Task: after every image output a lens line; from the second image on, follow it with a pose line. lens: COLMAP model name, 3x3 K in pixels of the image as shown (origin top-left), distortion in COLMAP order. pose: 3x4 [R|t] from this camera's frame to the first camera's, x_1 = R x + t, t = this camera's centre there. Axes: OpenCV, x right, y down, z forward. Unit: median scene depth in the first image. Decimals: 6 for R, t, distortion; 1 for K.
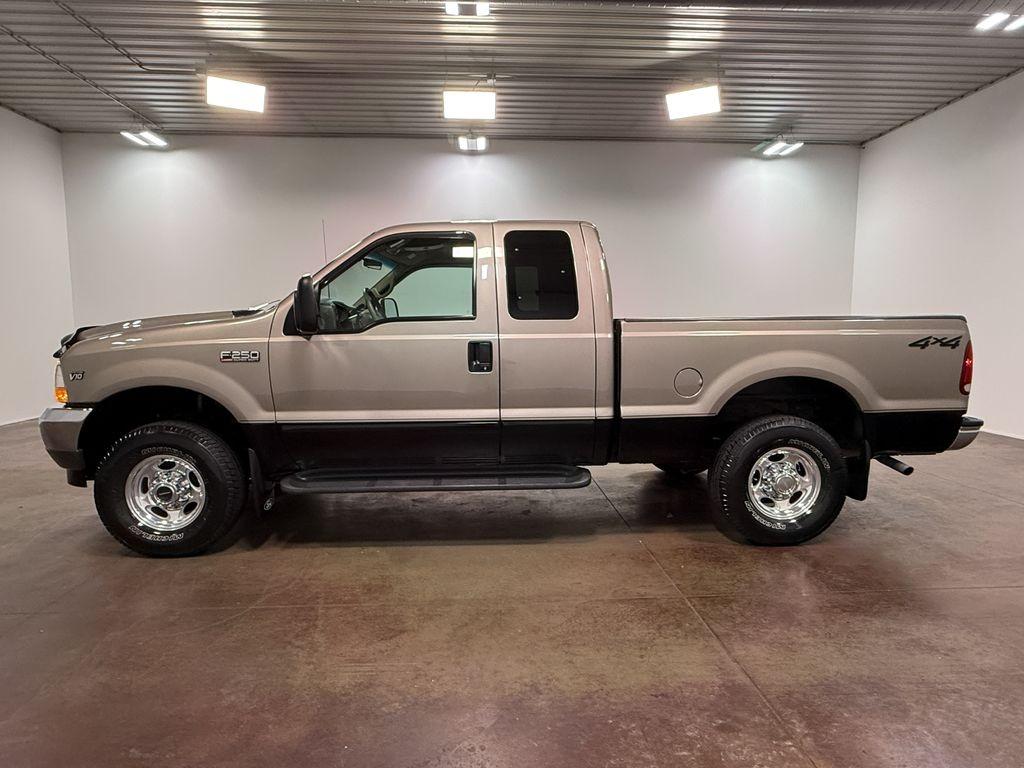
lens RADIAL K [[608.1, 0, 512.0], [0, 608.1, 384.0], [0, 0, 1]] dist [0.002208, 0.000852]
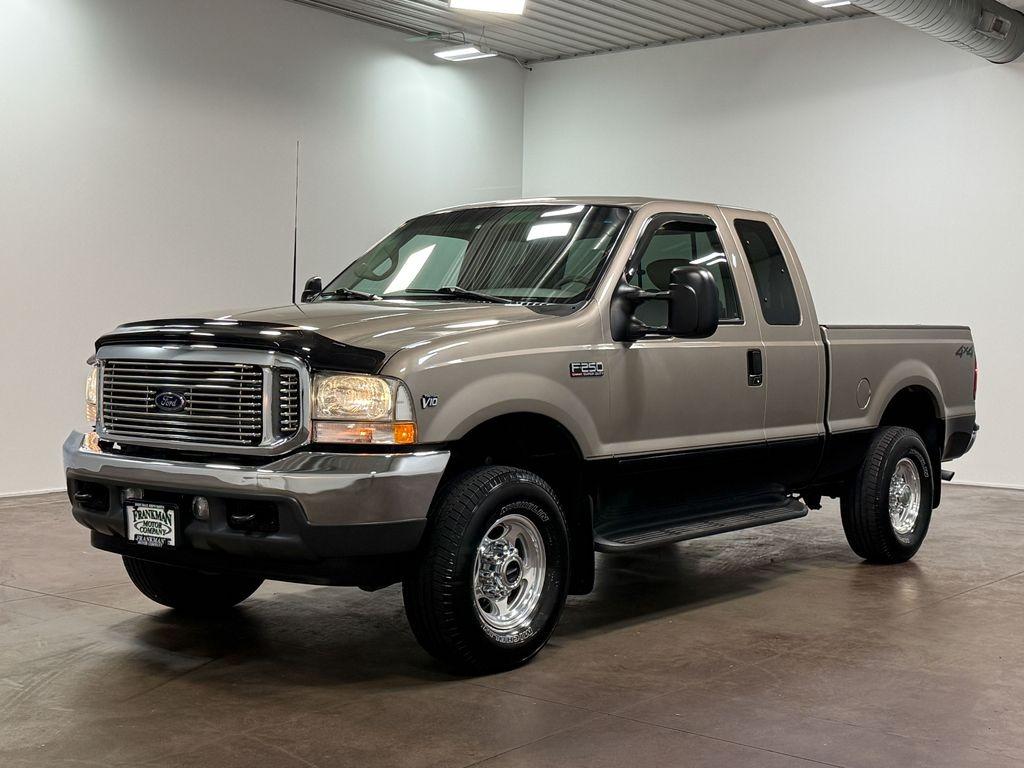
lens RADIAL K [[1415.1, 0, 512.0], [0, 1415.1, 384.0], [0, 0, 1]] dist [0.119116, 0.078408]
pose [[0.669176, -0.016305, 0.742925, -1.659526], [0.054304, 0.998159, -0.027006, 0.012581], [-0.741117, 0.058416, 0.668830, -0.072810]]
